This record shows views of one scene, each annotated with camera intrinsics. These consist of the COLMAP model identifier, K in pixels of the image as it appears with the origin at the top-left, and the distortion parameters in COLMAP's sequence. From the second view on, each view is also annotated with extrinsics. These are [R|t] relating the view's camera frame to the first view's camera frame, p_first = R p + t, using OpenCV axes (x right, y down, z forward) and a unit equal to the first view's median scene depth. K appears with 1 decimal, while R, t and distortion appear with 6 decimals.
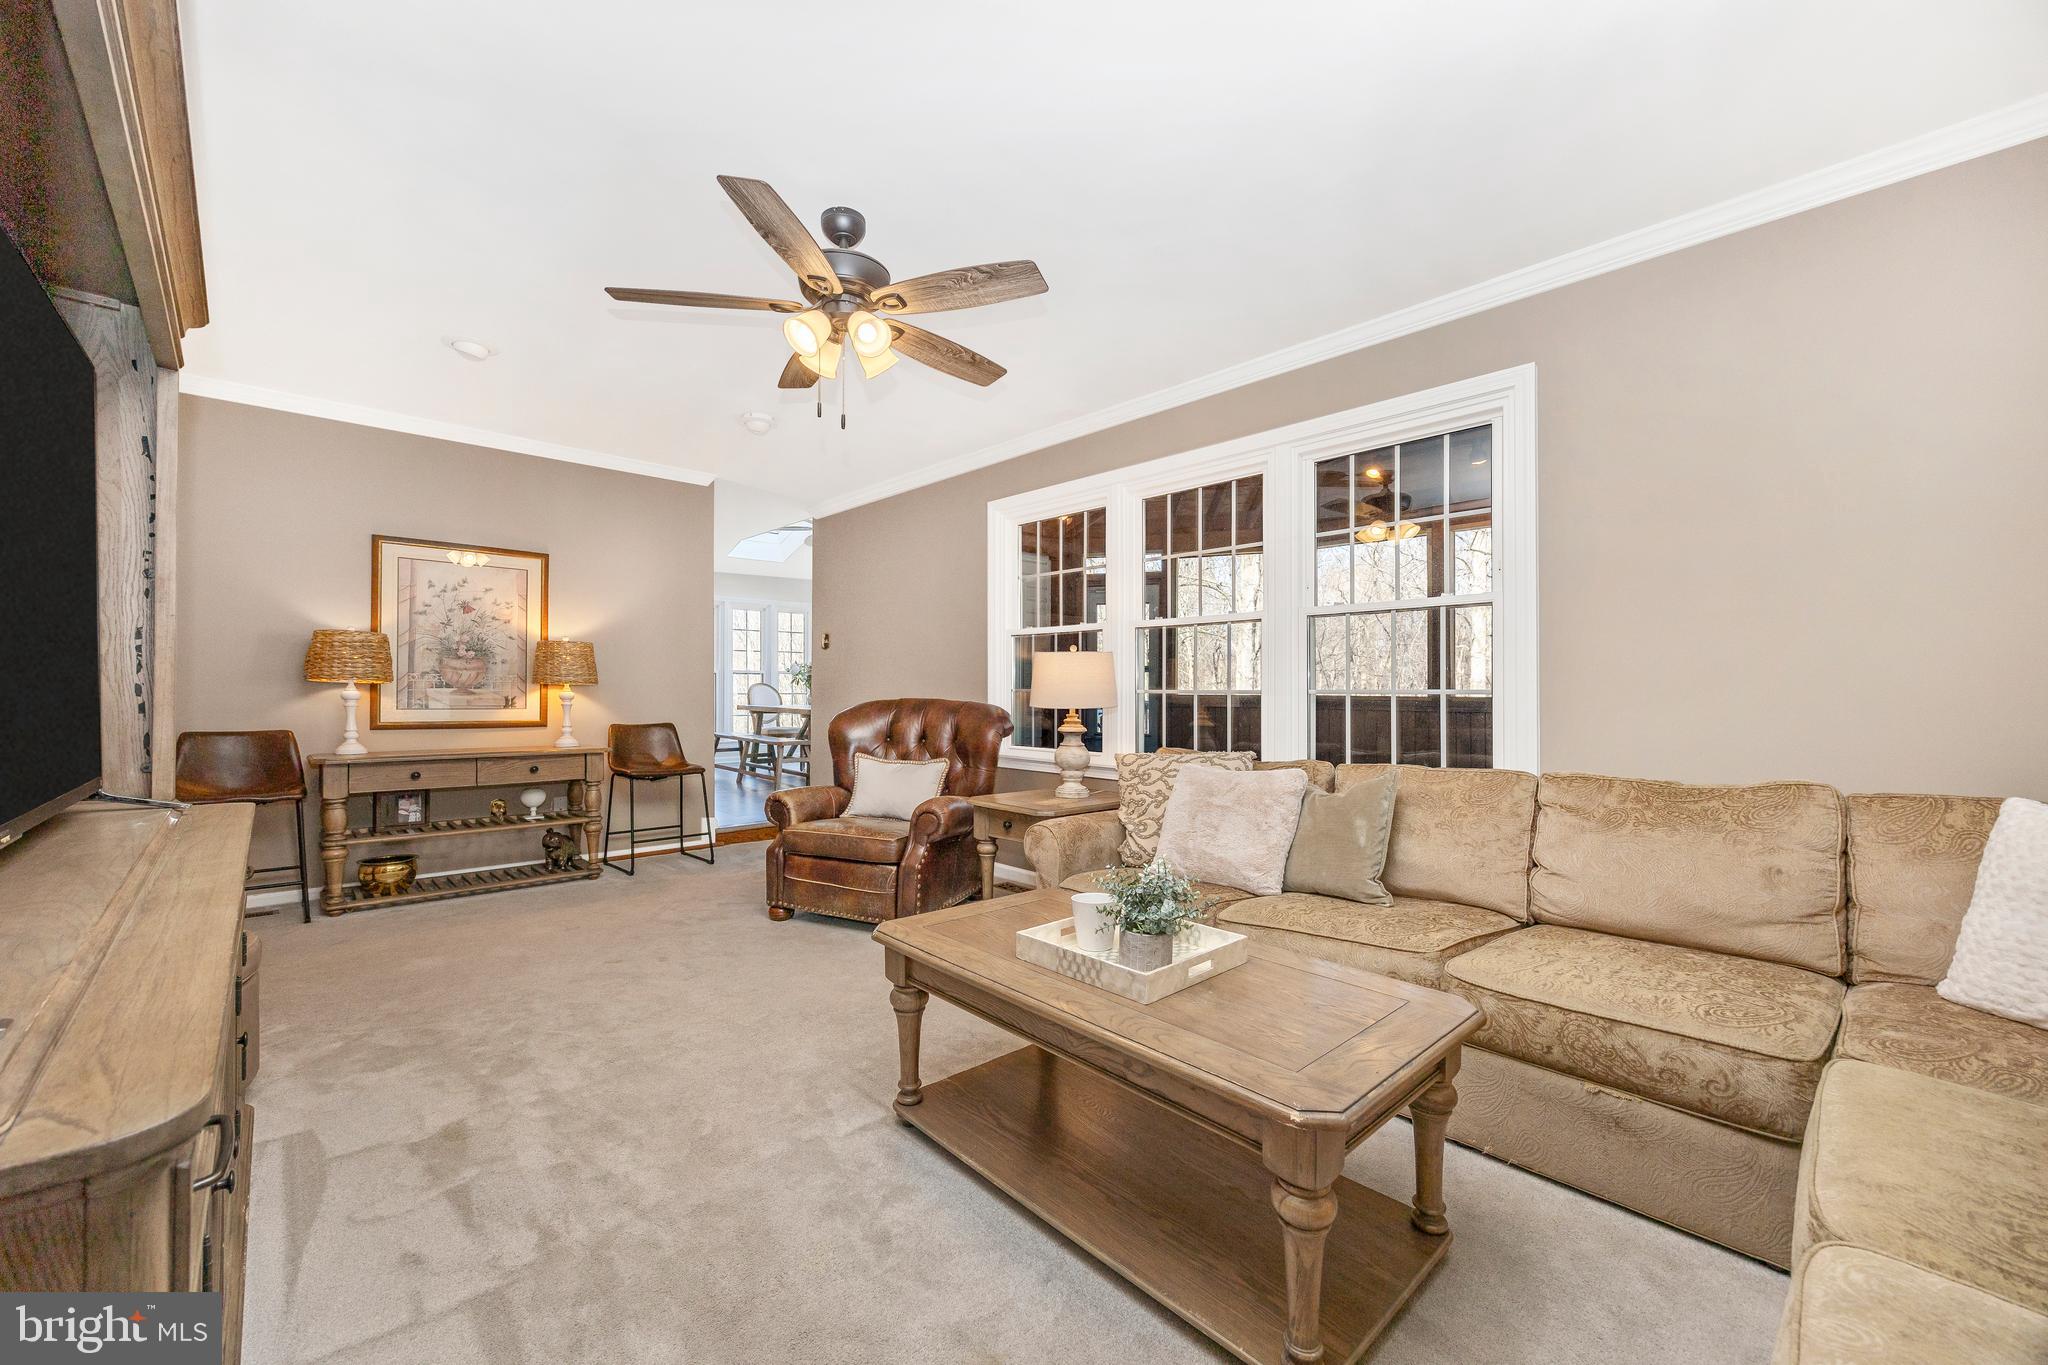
lens RADIAL K [[785.5, 0, 1036.5], [0, 785.5, 693.6], [0, 0, 1]] dist [-0.003139, 0.000007]
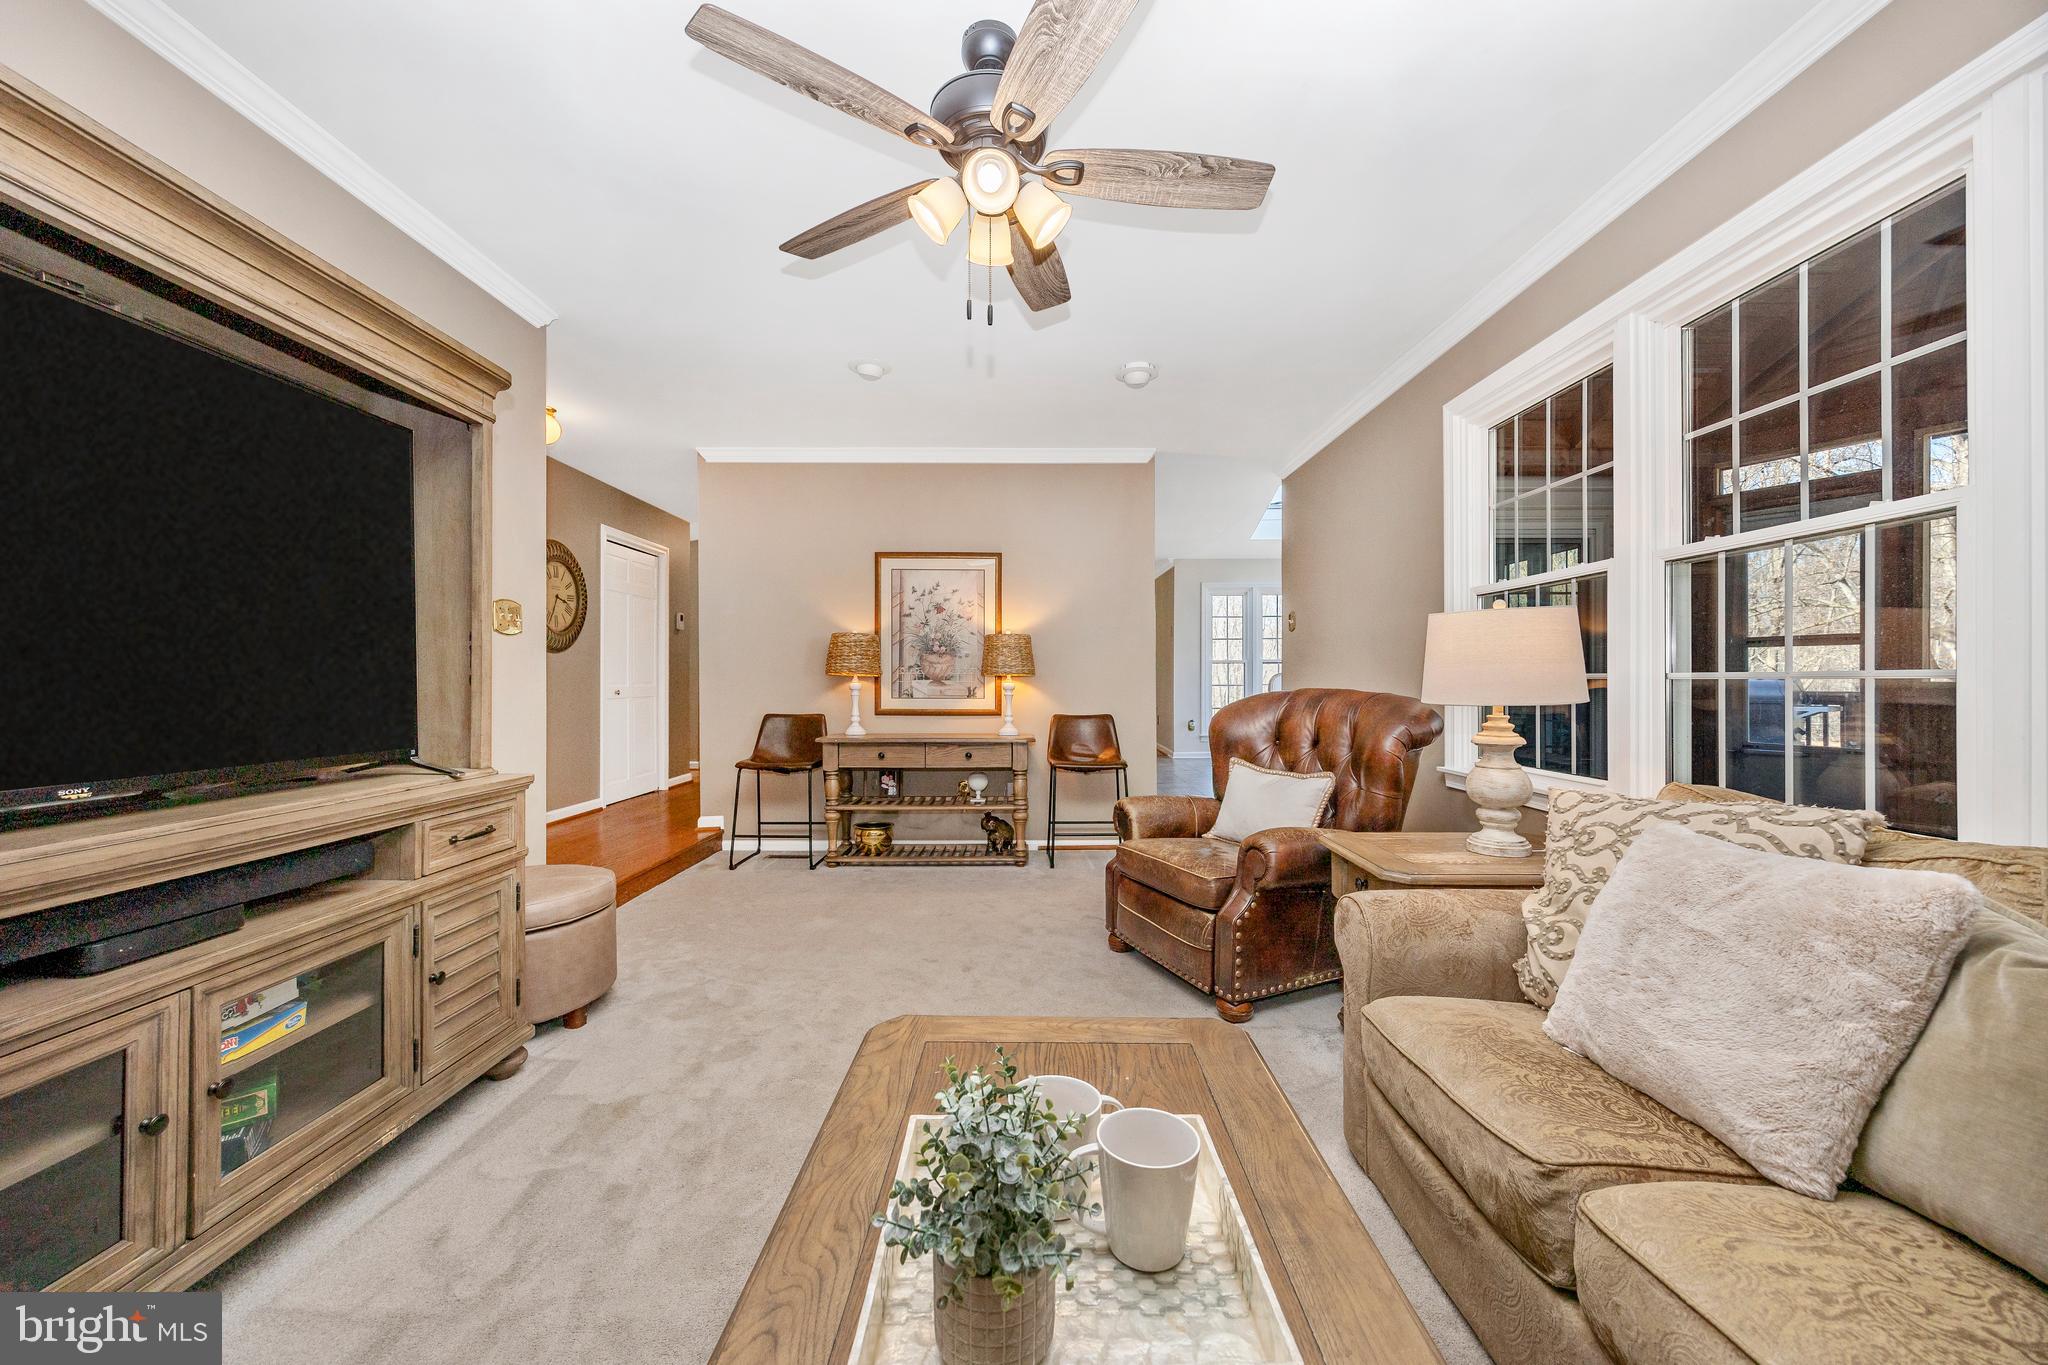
lens RADIAL K [[806.0, 0, 1033.8], [0, 806.0, 686.2], [0, 0, 1]] dist [-0.000389, 0.000062]
pose [[0.739210, -0.002138, -0.673472, 0.168002], [0.002963, 0.999996, 0.000078, 0.002646], [0.673469, -0.002054, 0.739213, 0.261177]]
